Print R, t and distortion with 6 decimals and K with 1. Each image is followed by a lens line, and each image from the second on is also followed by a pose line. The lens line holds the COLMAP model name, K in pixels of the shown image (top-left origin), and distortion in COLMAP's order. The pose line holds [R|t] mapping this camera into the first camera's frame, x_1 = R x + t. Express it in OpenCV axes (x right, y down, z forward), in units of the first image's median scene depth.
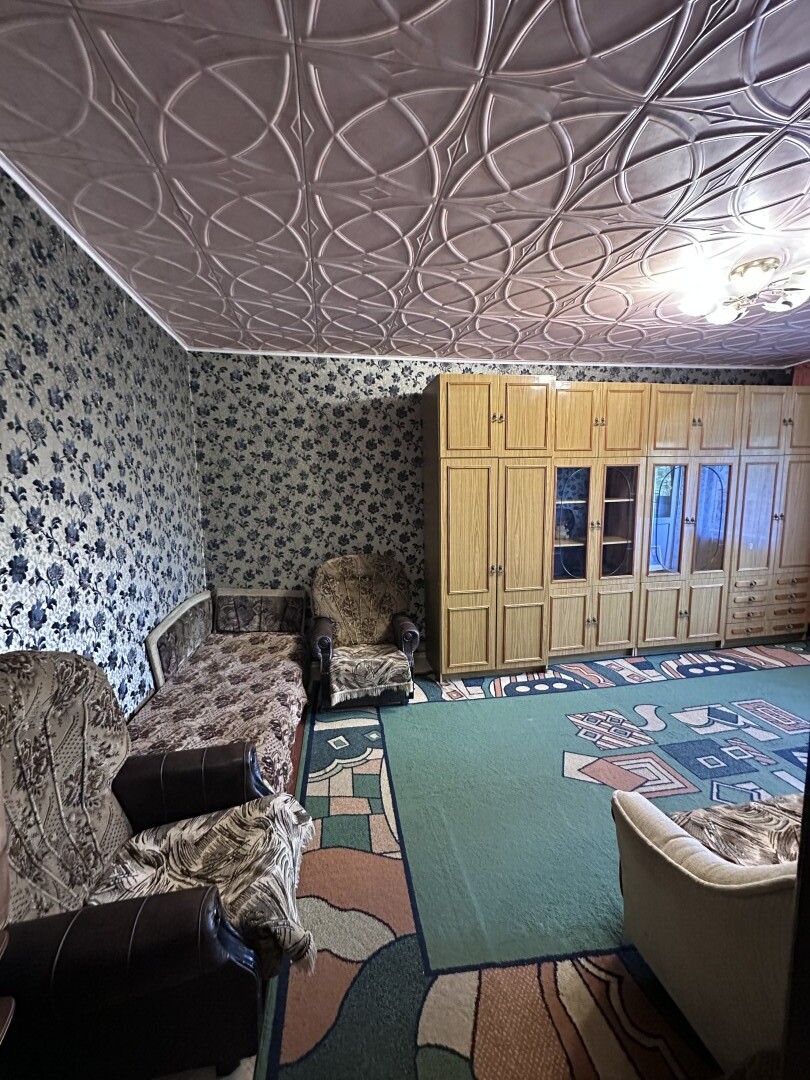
lens RADIAL K [[432.3, 0, 404.1], [0, 432.3, 539.6], [0, 0, 1]] dist [-0.005263, 0.002224]
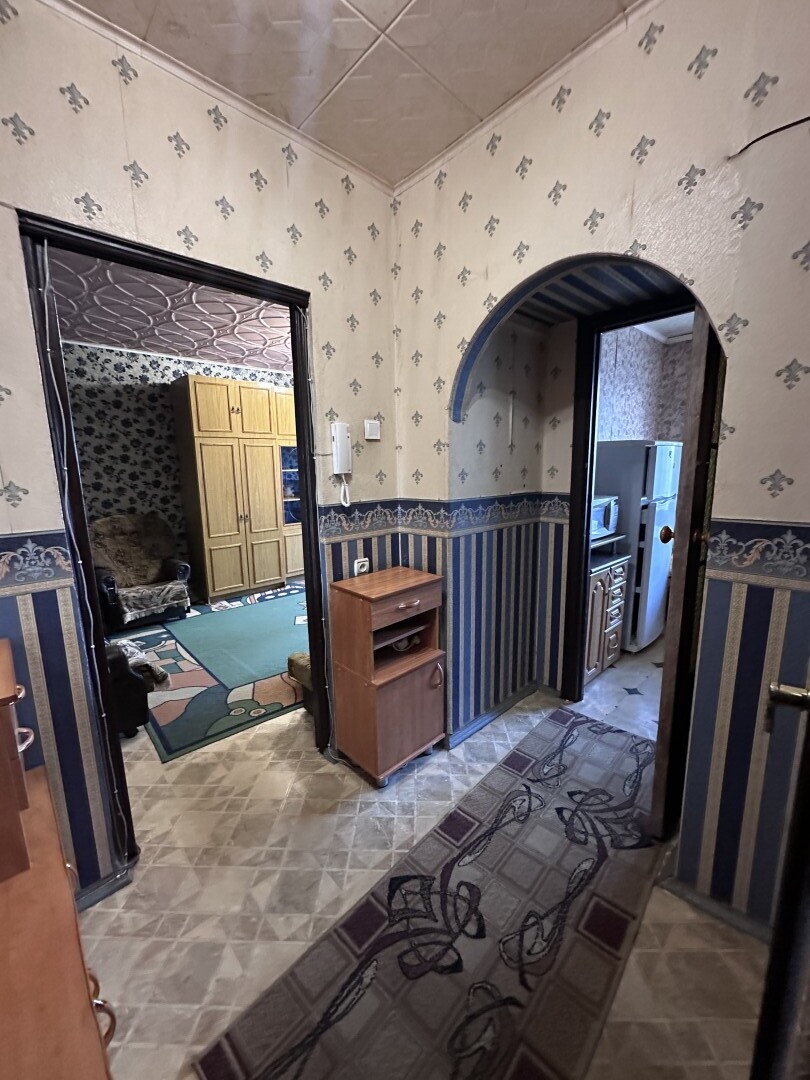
lens RADIAL K [[432.3, 0, 404.1], [0, 432.3, 539.6], [0, 0, 1]] dist [-0.005263, 0.002224]
pose [[0.837481, -0.090371, 0.538942, -0.114115], [0.065567, 0.995724, 0.065078, 0.081102], [-0.542519, -0.019165, 0.839825, -0.465441]]
